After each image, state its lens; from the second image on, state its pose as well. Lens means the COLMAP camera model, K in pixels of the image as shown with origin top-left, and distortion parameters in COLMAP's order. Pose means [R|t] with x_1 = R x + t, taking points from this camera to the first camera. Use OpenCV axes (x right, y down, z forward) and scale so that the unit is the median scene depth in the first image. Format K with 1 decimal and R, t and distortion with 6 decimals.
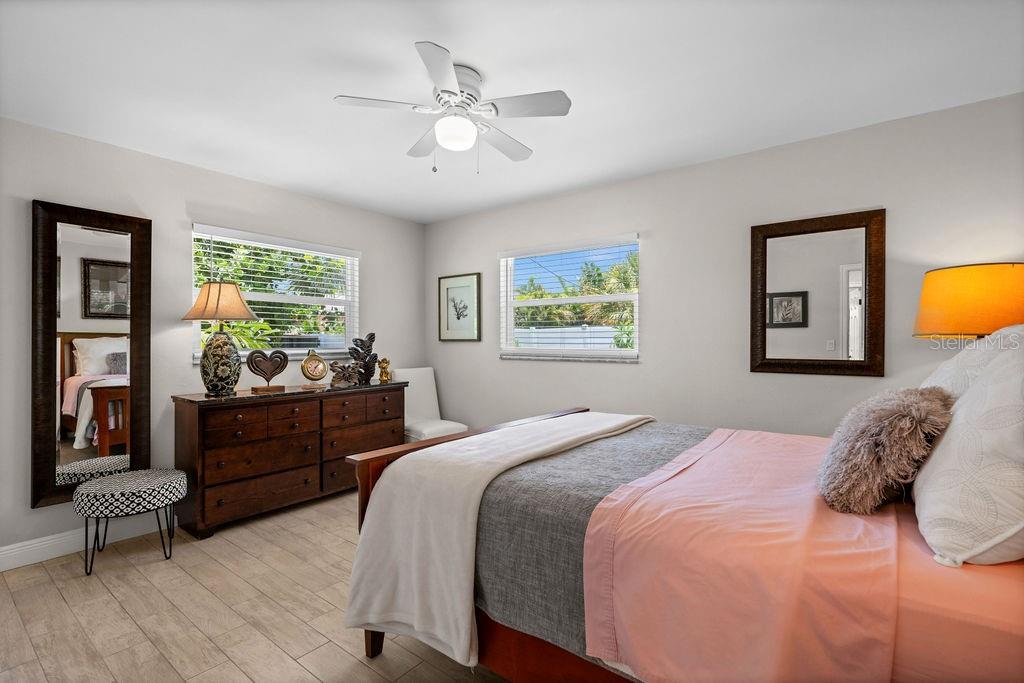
lens RADIAL K [[476.6, 0, 511.9], [0, 476.6, 340.5], [0, 0, 1]] dist [-0.000659, 0.000101]
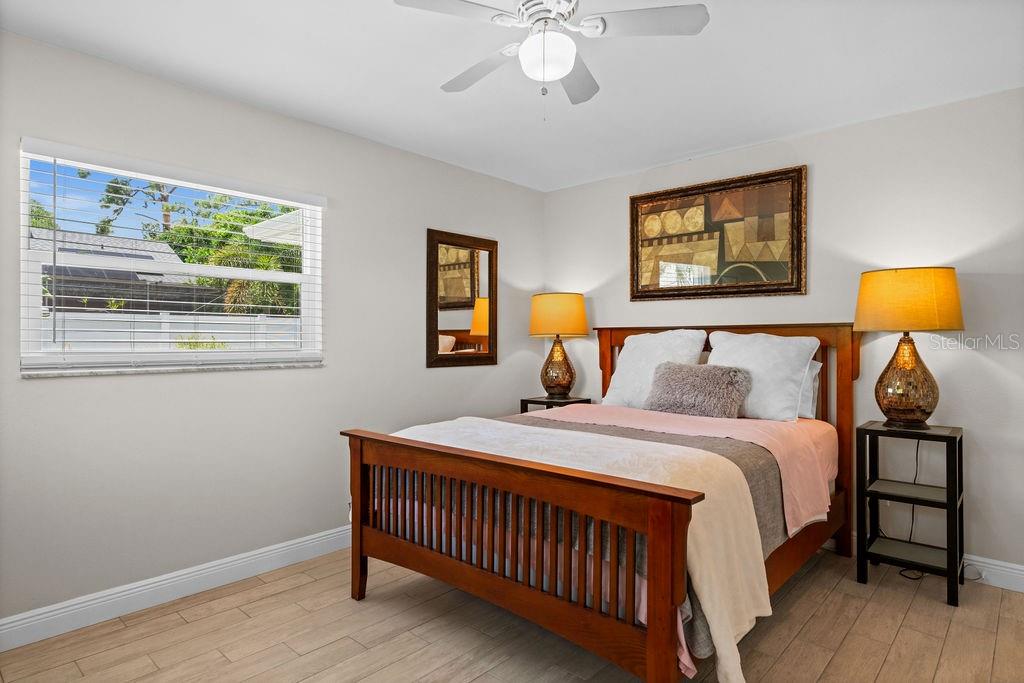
lens RADIAL K [[581.5, 0, 512.2], [0, 581.5, 340.5], [0, 0, 1]] dist [-0.002633, -0.000250]
pose [[0.079802, -0.004594, 0.996800, -0.641029], [-0.002500, 0.999985, 0.004809, -0.000451], [-0.996808, -0.002876, 0.079789, 0.605674]]
